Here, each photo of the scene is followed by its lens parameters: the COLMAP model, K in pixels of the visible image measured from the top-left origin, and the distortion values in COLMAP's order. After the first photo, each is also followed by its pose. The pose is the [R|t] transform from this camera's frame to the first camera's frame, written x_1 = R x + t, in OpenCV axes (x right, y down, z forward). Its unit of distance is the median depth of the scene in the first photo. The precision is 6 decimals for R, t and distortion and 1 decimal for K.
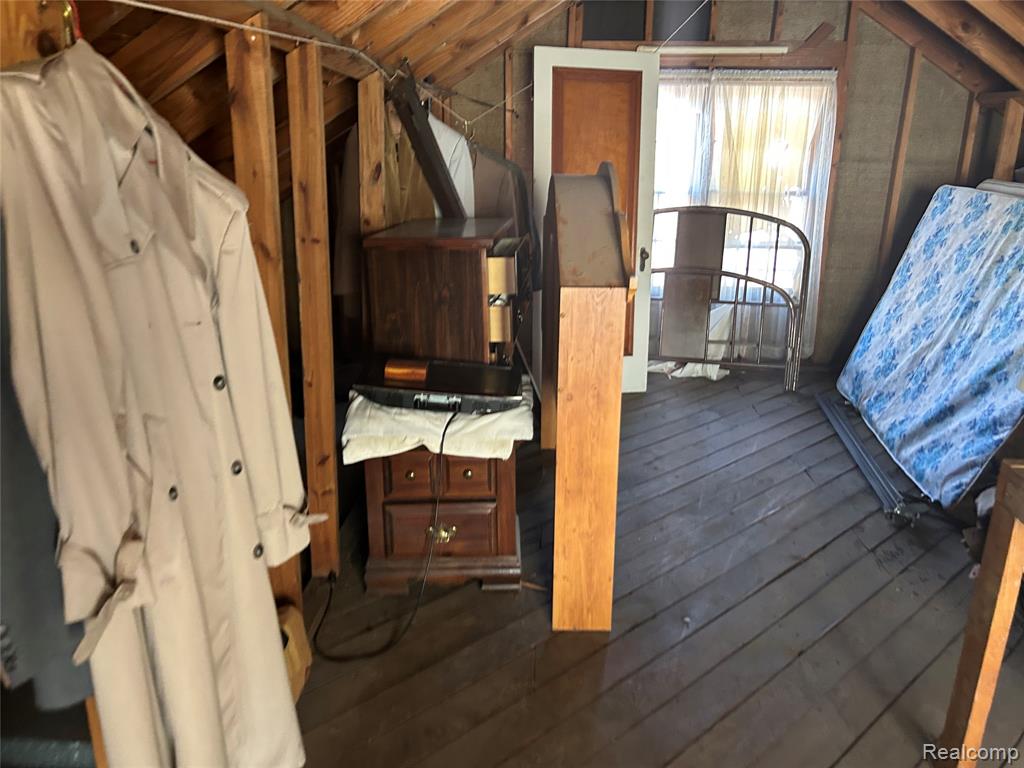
lens RADIAL K [[786.0, 0, 521.6], [0, 786.0, 386.0], [0, 0, 1]] dist [0.037988, -0.032308]
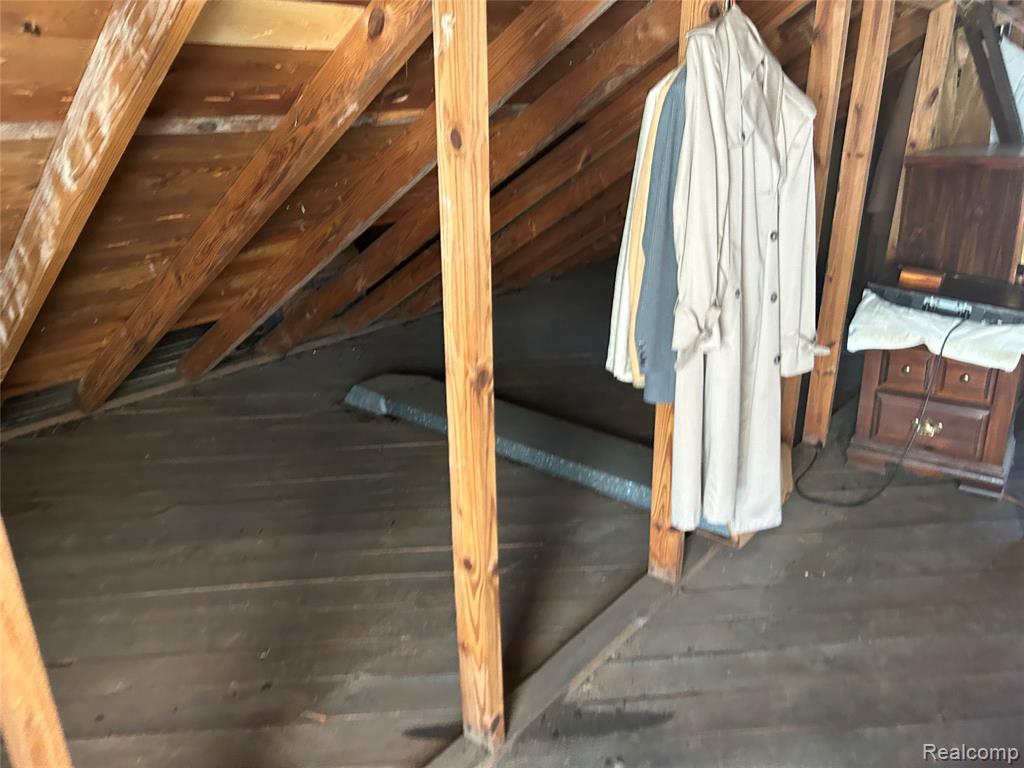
lens RADIAL K [[786.0, 0, 517.7], [0, 786.0, 383.3], [0, 0, 1]] dist [0.037988, -0.032308]
pose [[0.798107, 0.183638, -0.573849, 0.069935], [-0.146171, 0.982982, 0.111270, 0.089756], [0.584517, -0.004925, 0.811367, -0.250454]]
